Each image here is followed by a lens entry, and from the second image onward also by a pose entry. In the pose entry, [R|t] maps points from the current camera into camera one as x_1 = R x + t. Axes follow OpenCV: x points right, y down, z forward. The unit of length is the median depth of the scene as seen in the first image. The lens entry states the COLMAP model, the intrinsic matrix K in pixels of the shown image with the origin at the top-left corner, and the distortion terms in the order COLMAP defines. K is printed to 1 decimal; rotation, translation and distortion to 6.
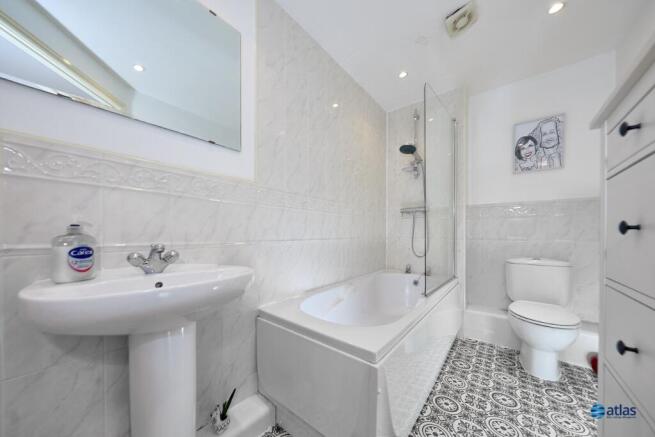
lens RADIAL K [[206.2, 0, 308.1], [0, 206.2, 223.0], [0, 0, 1]] dist [0.000135, 0.000009]
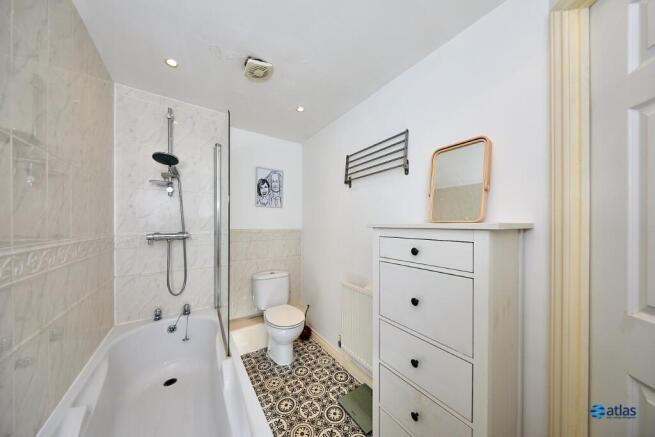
lens RADIAL K [[211.3, 0, 327.9], [0, 211.3, 222.3], [0, 0, 1]] dist [-0.000186, -0.000078]
pose [[0.260358, 0.001864, 0.965510, -0.128159], [-0.001307, 0.999998, -0.001579, -0.145272], [-0.965511, -0.000851, 0.260360, 0.258193]]
